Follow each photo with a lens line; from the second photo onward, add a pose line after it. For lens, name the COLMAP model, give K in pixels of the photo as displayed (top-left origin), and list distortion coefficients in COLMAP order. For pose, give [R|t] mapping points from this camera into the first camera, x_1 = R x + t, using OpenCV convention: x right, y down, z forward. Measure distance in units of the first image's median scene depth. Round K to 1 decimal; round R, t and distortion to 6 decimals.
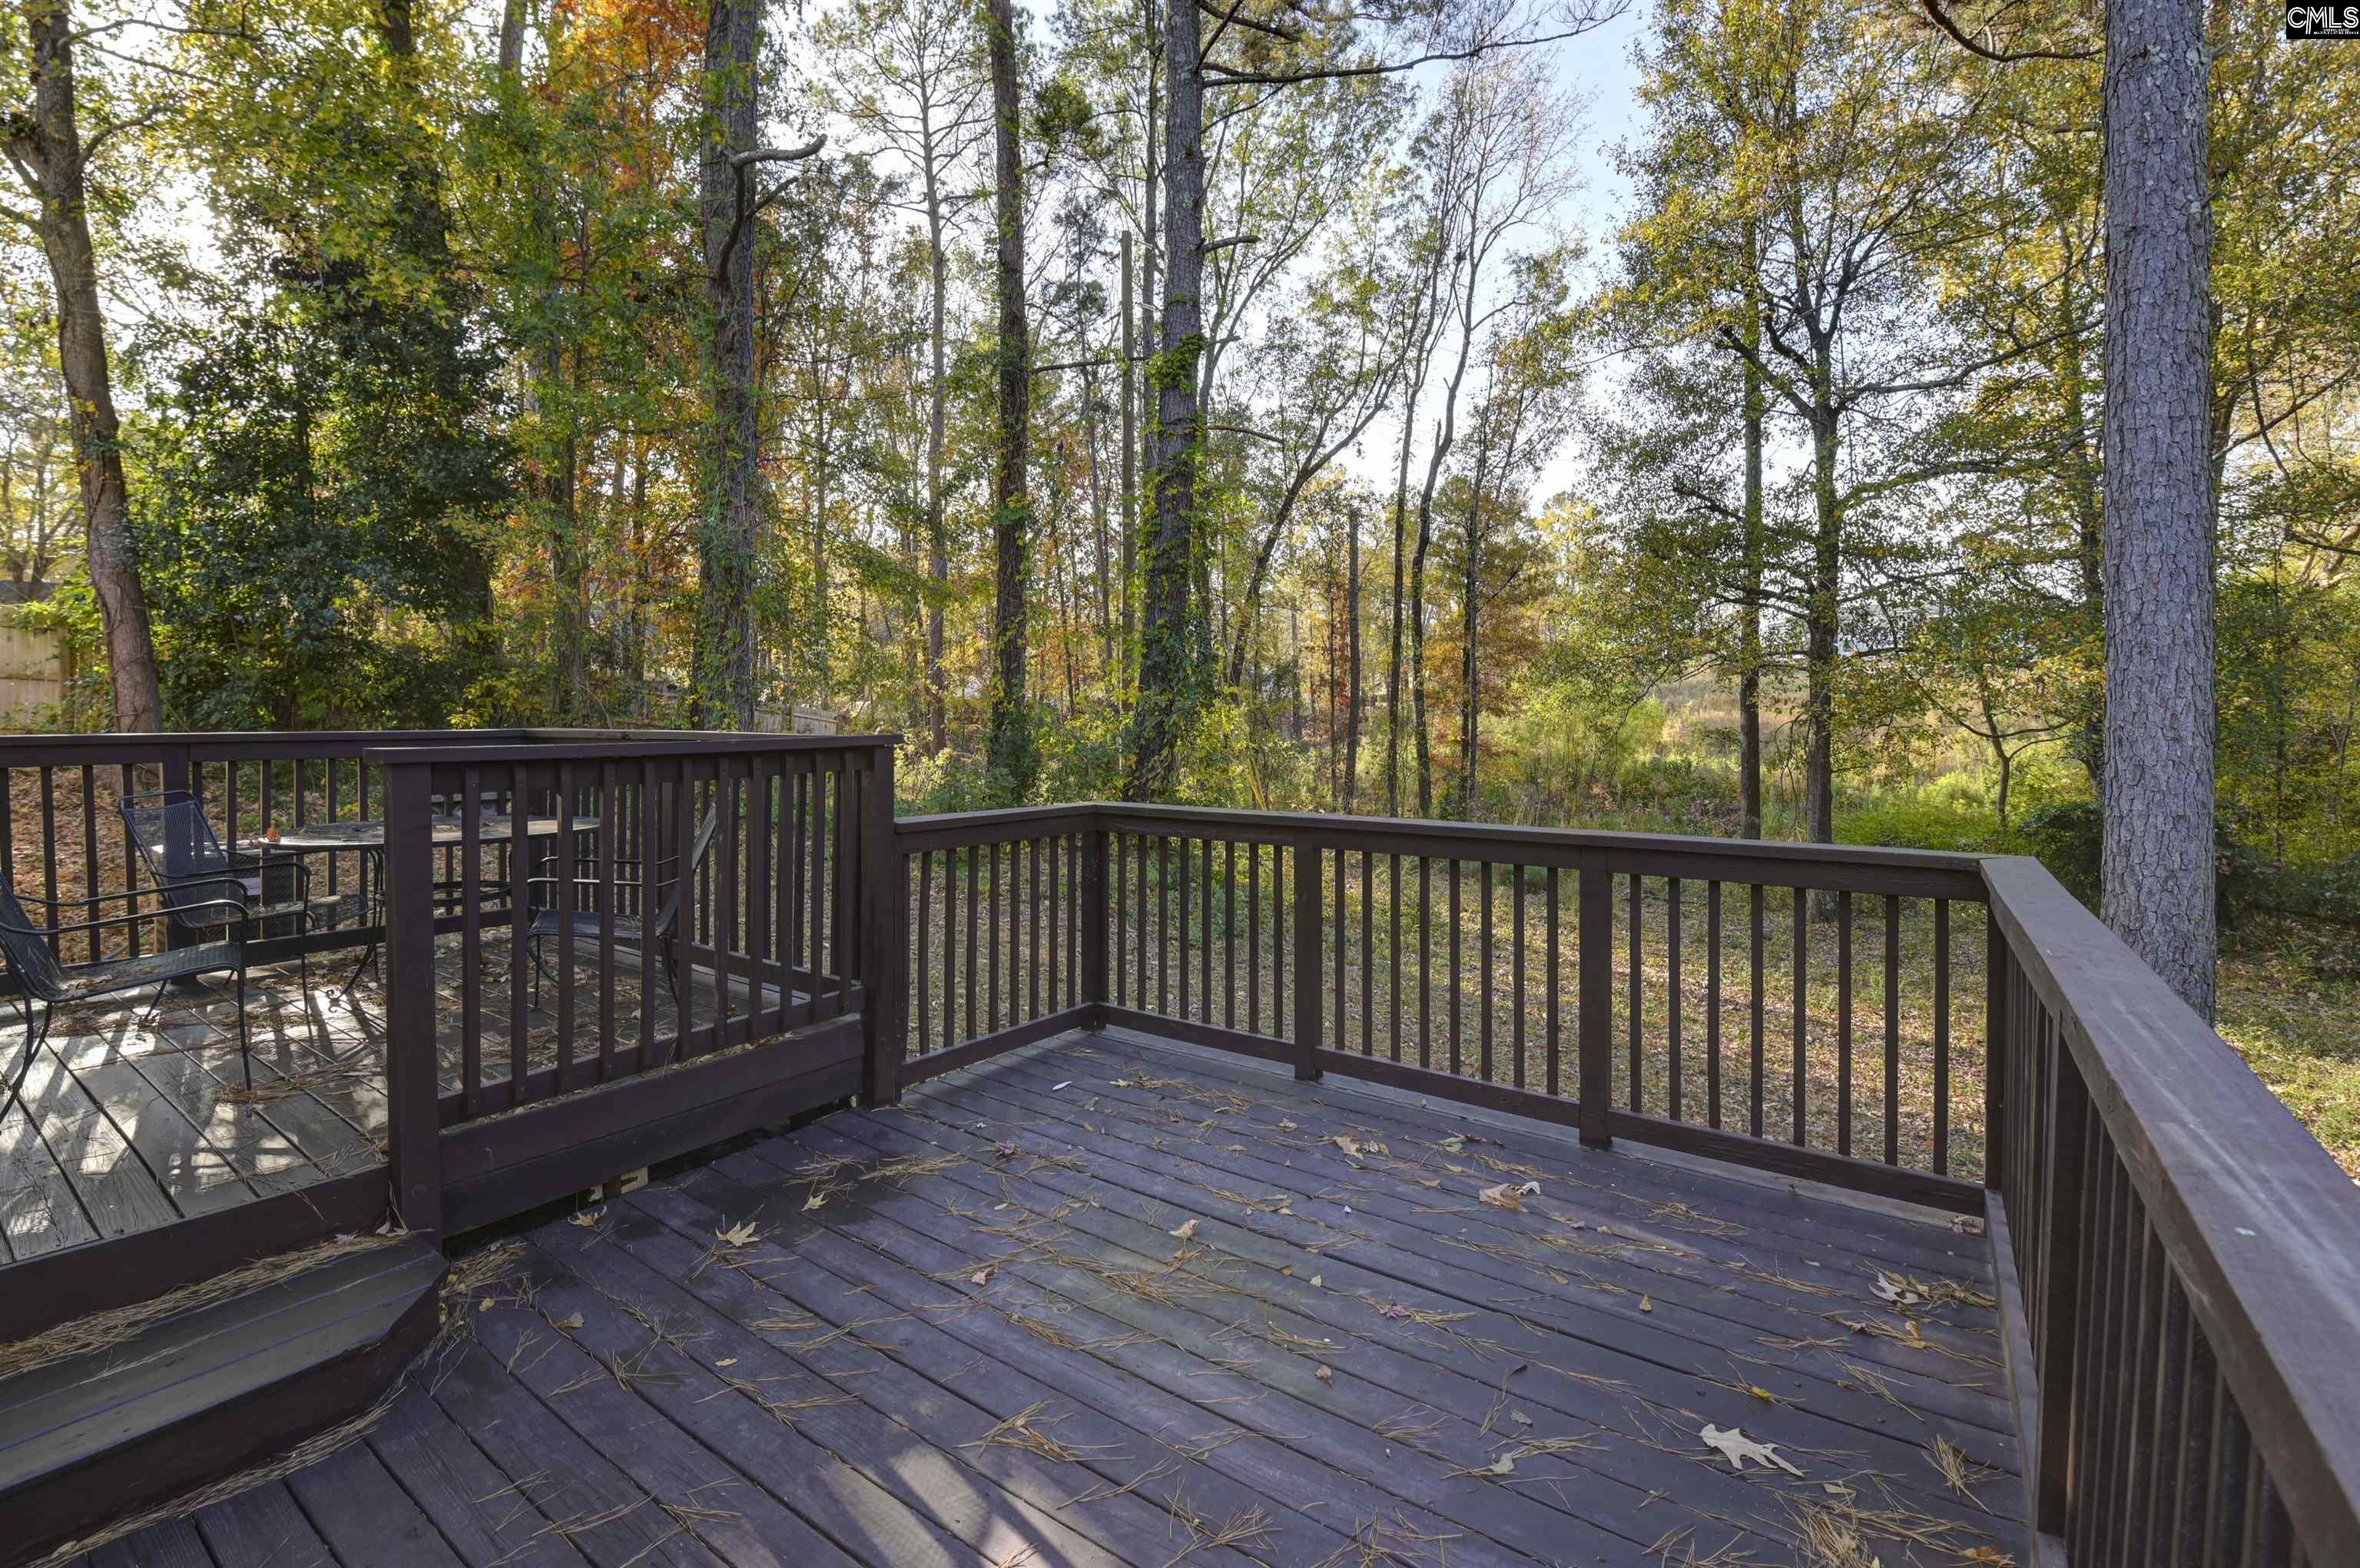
lens RADIAL K [[1022.7, 0, 1171.0], [0, 1022.7, 774.7], [0, 0, 1]] dist [-0.003127, 0.000190]
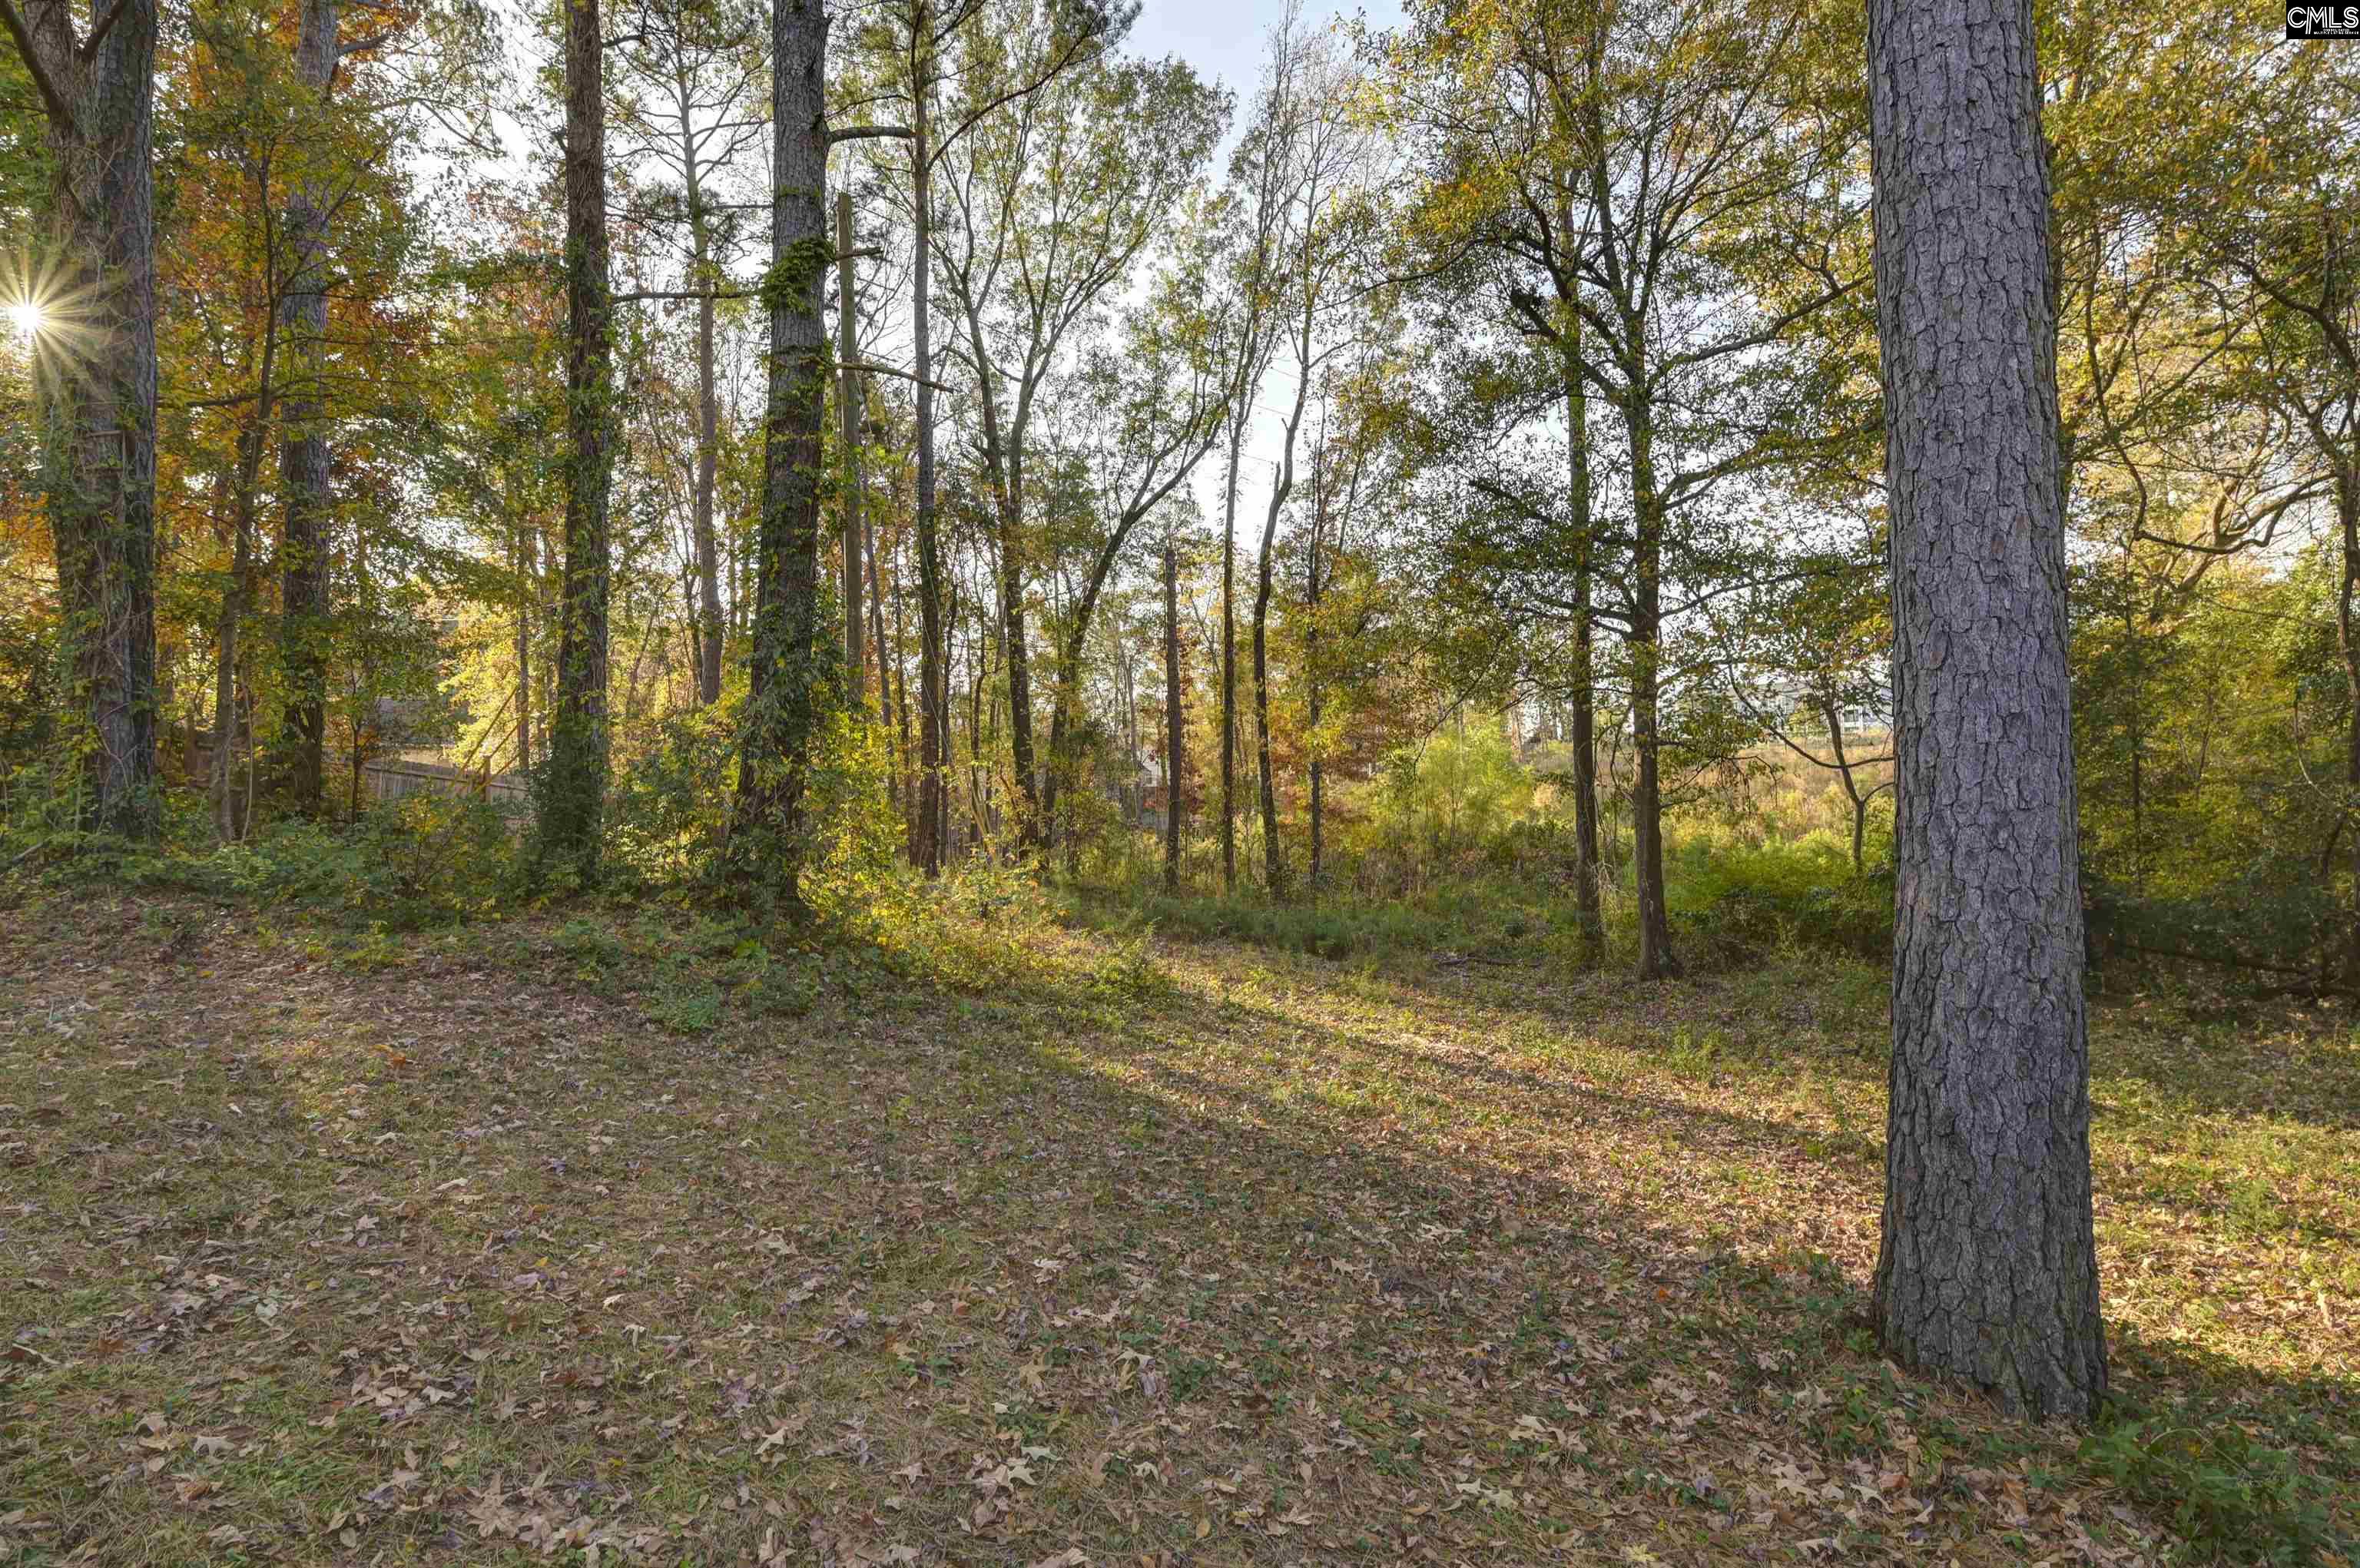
lens RADIAL K [[1010.4, 0, 1178.6], [0, 1010.4, 852.4], [0, 0, 1]] dist [-0.000269, -0.000242]
pose [[0.996982, -0.027544, 0.072580, 0.106025], [0.028909, 0.999423, -0.017827, 0.024193], [-0.072047, 0.019872, 0.997203, 0.104284]]
